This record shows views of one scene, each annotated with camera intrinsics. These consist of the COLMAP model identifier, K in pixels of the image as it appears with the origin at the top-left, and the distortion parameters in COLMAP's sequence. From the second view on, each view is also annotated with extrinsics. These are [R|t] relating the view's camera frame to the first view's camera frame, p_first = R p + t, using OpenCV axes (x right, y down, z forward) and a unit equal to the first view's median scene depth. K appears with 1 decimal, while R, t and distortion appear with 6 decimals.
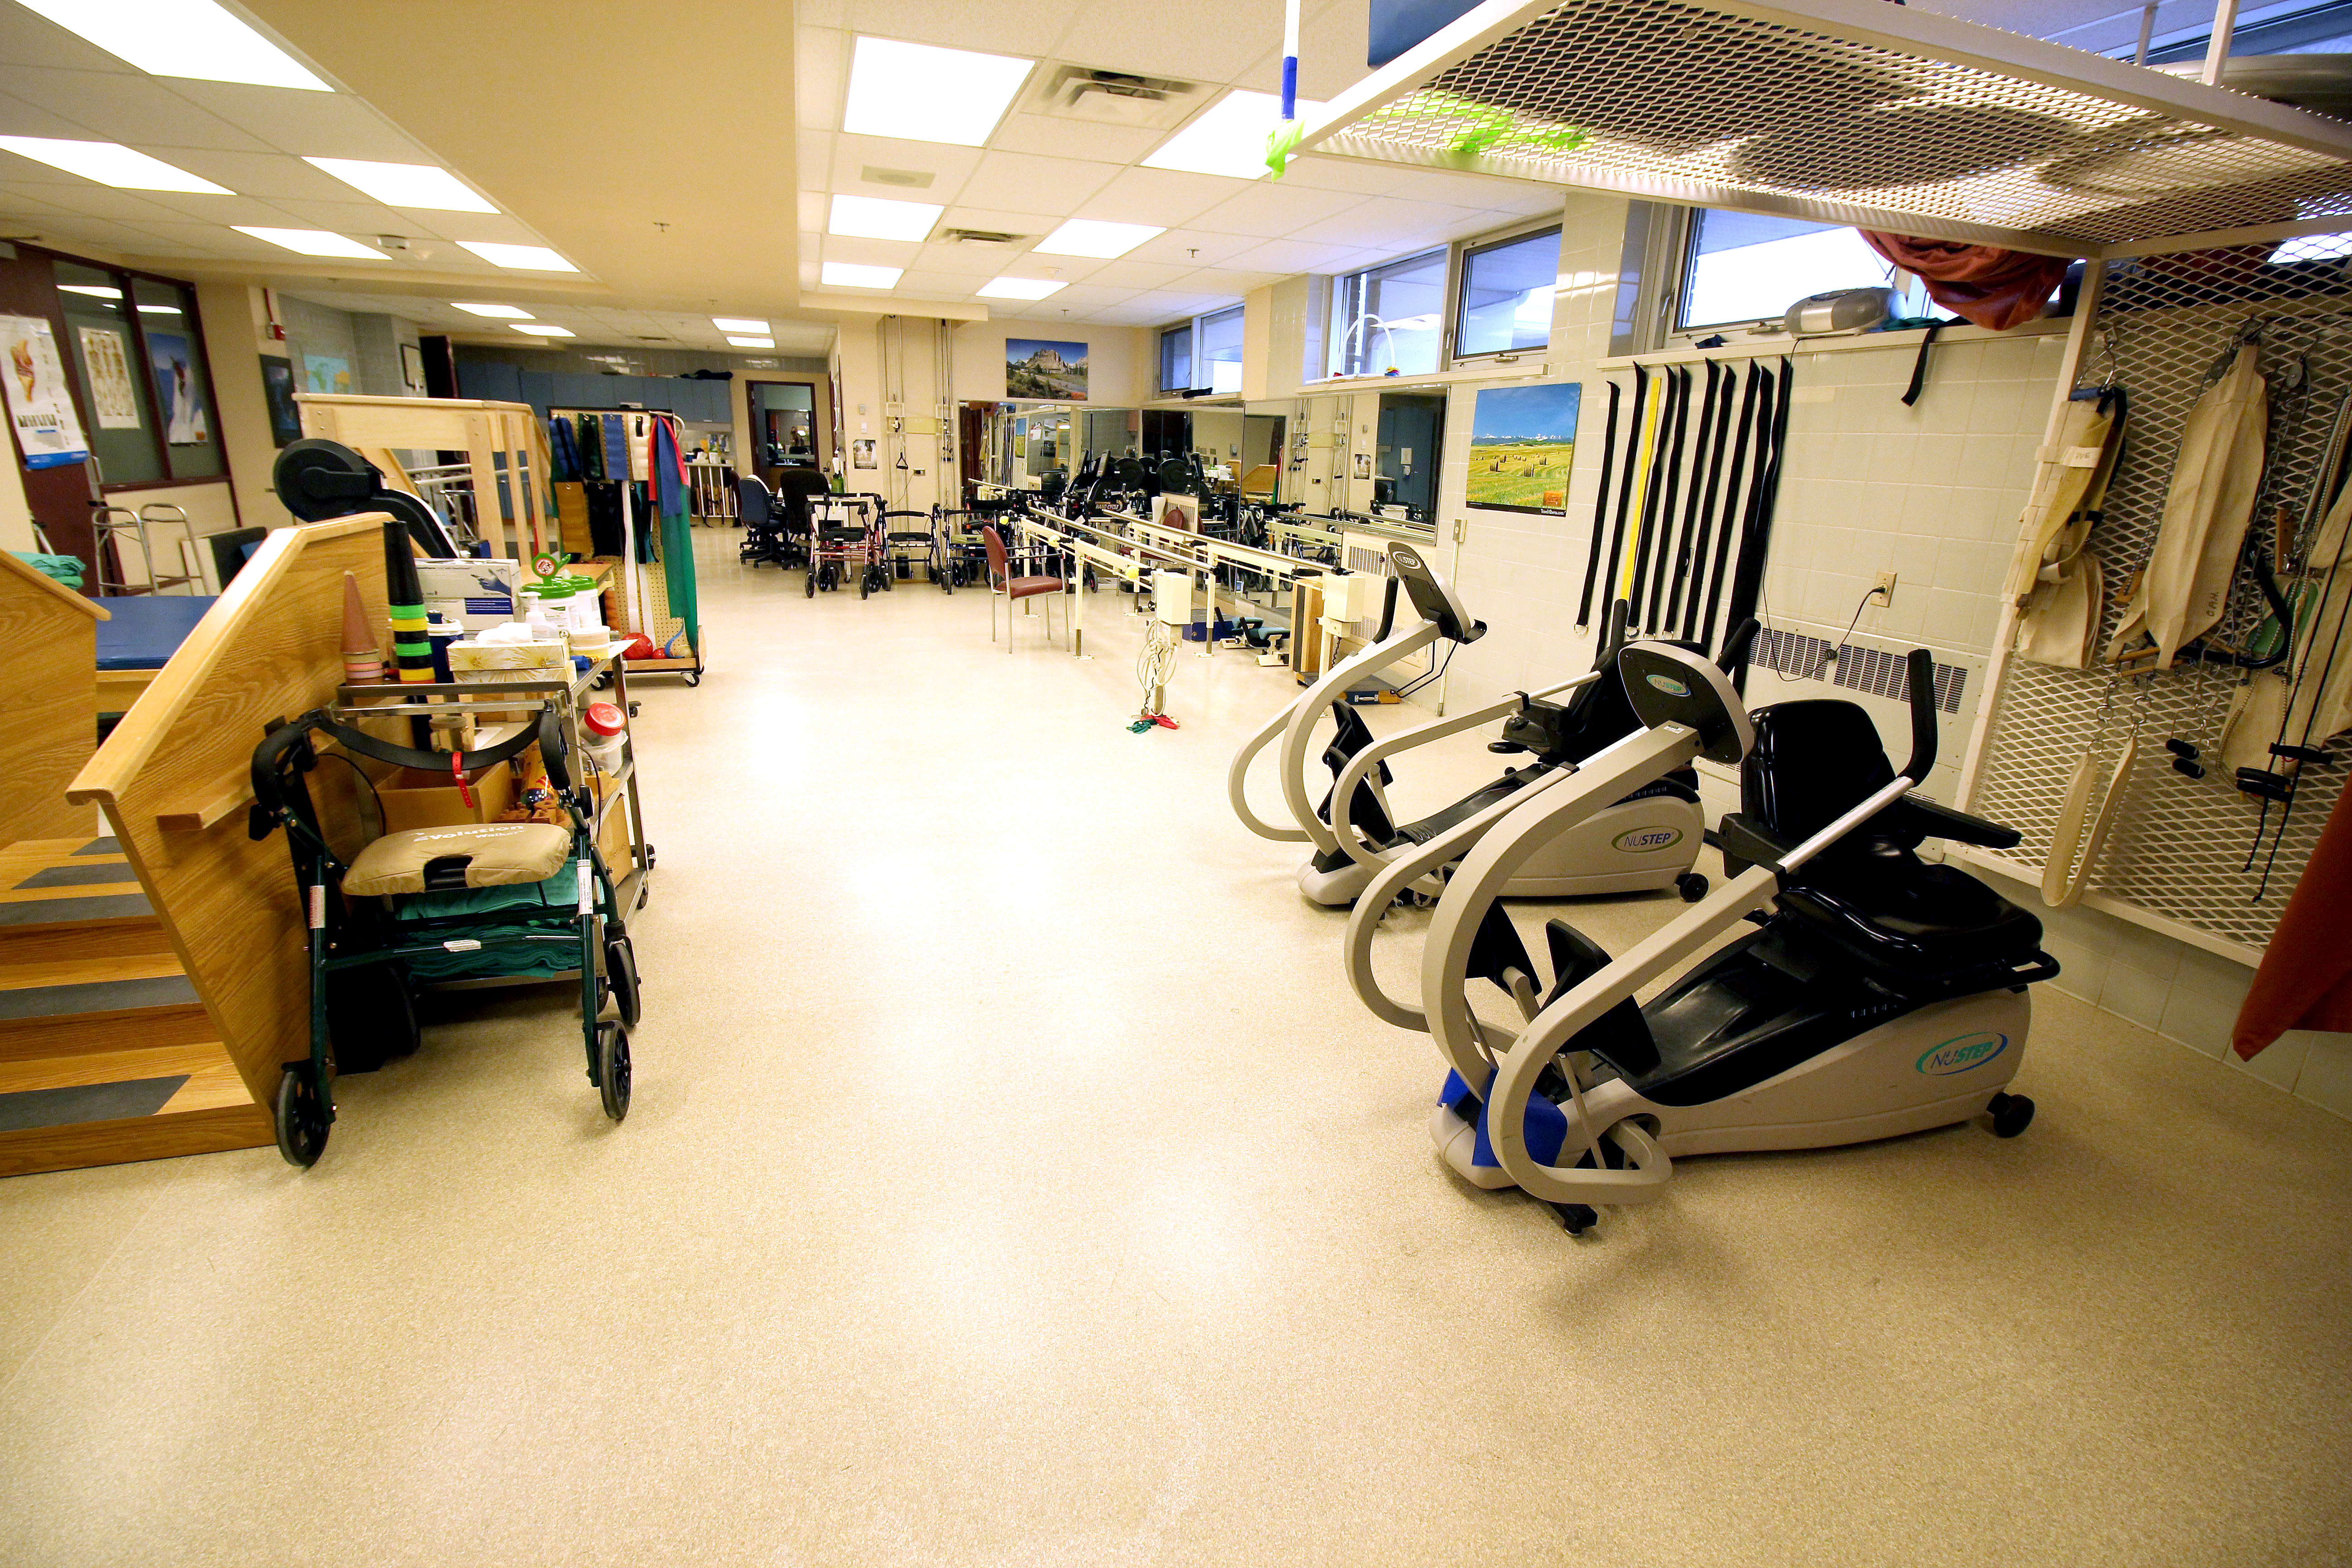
lens RADIAL K [[1088.8, 0, 1189.6], [0, 1088.8, 782.1], [0, 0, 1]] dist [-0.000594, -0.012248]
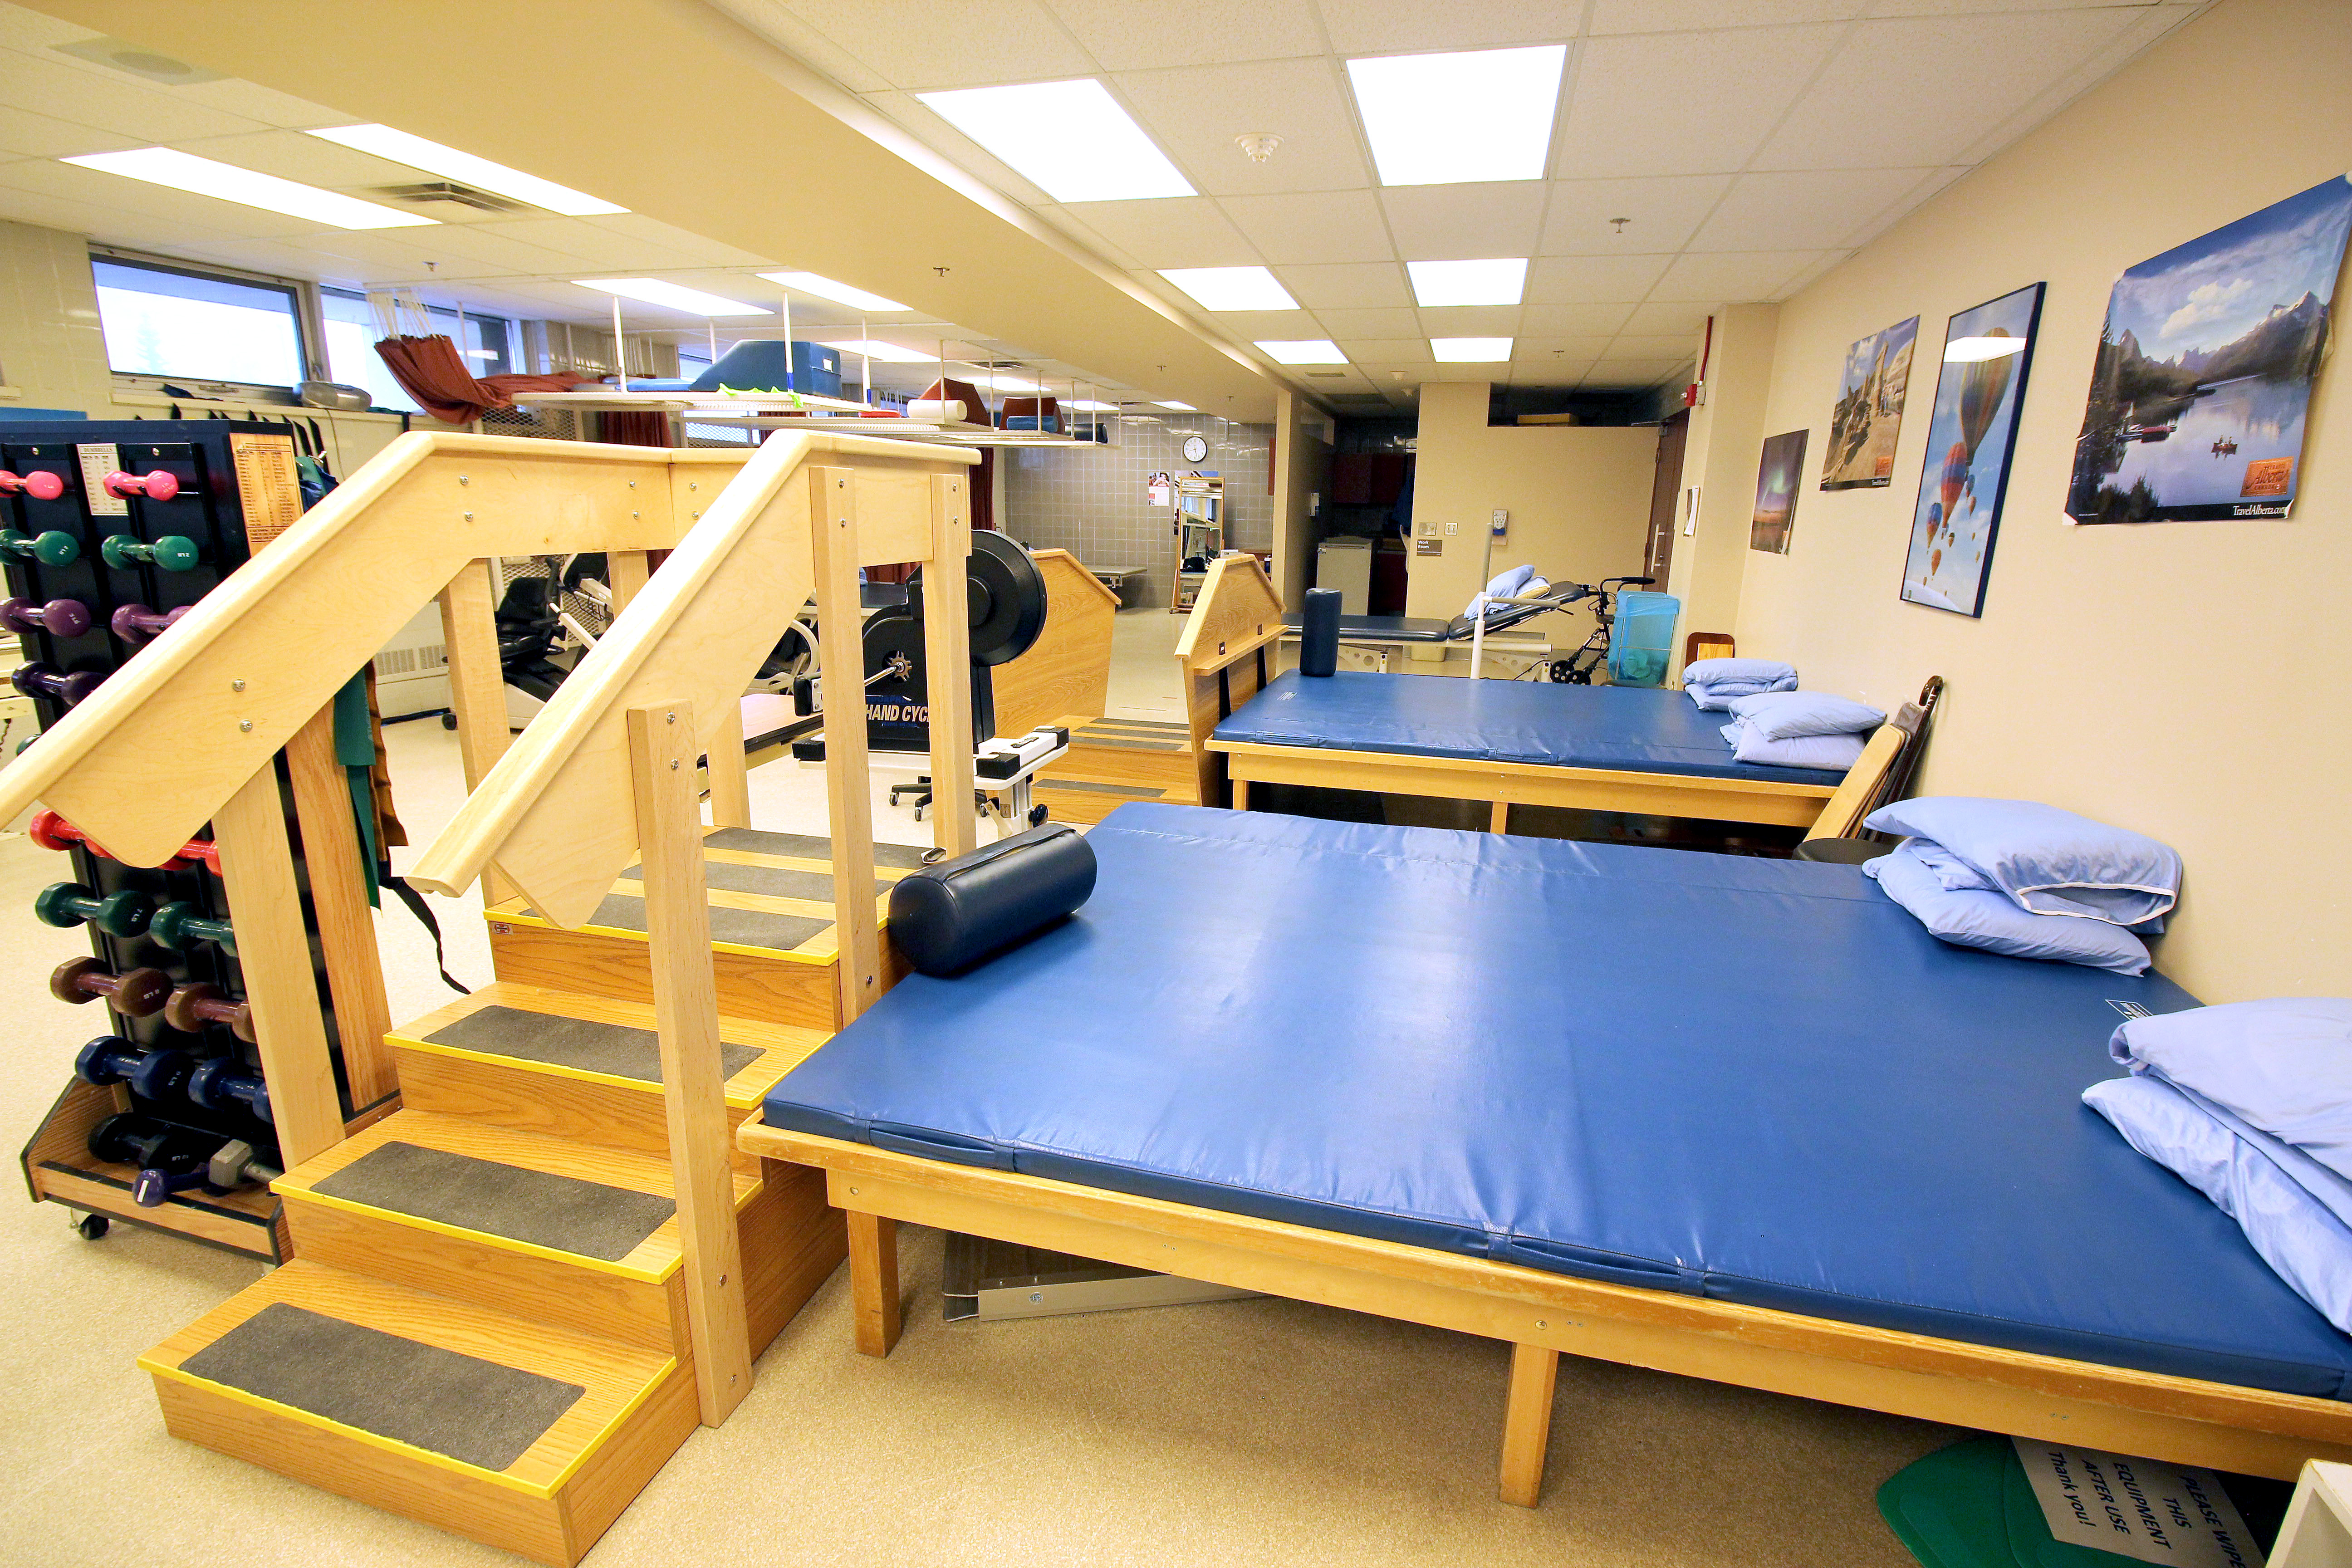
lens RADIAL K [[1088.8, 0, 1191.7], [0, 1088.8, 784.4], [0, 0, 1]] dist [-0.000594, -0.012248]
pose [[-0.833777, -0.186998, 0.519468, -1.047866], [0.114417, 0.861942, 0.493928, -0.404386], [-0.540115, 0.471262, -0.697272, 1.193811]]
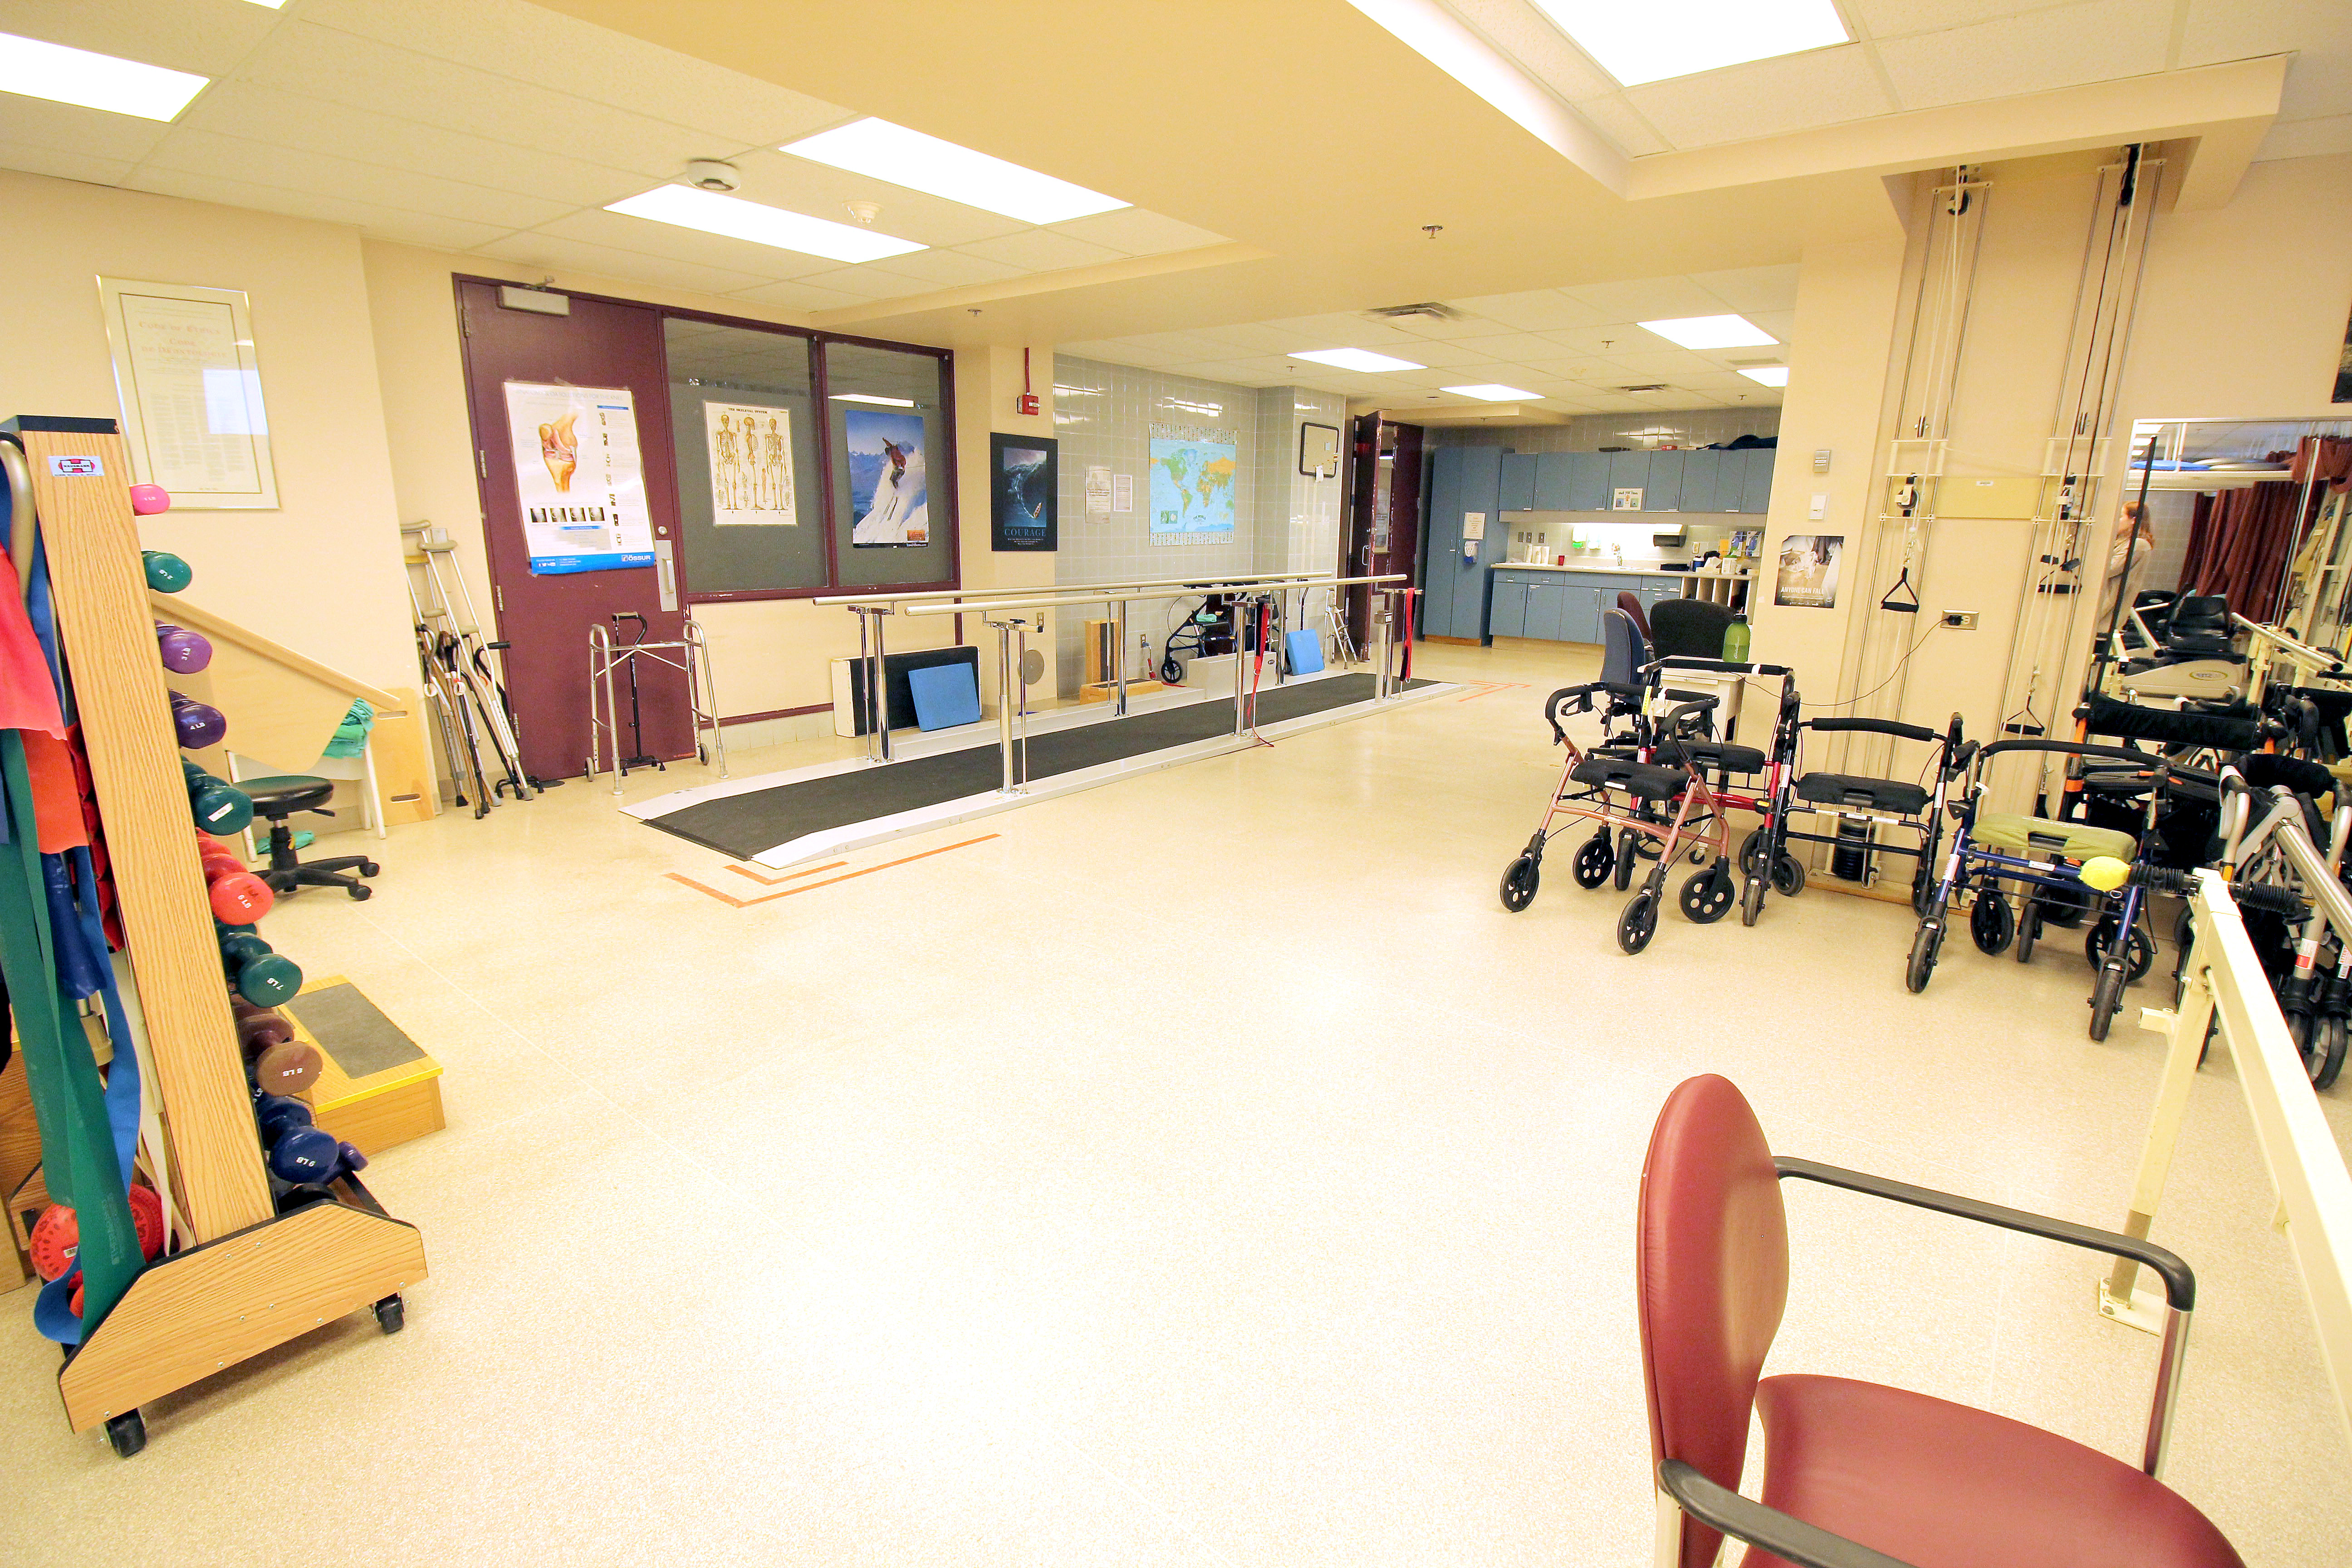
lens RADIAL K [[1088.8, 0, 1188.8], [0, 1088.8, 781.1], [0, 0, 1]] dist [-0.000594, -0.012248]
pose [[0.538904, 0.174960, -0.823997, -0.151334], [-0.246809, 0.968059, 0.044132, -0.371983], [0.805399, 0.179587, 0.564872, 1.194381]]
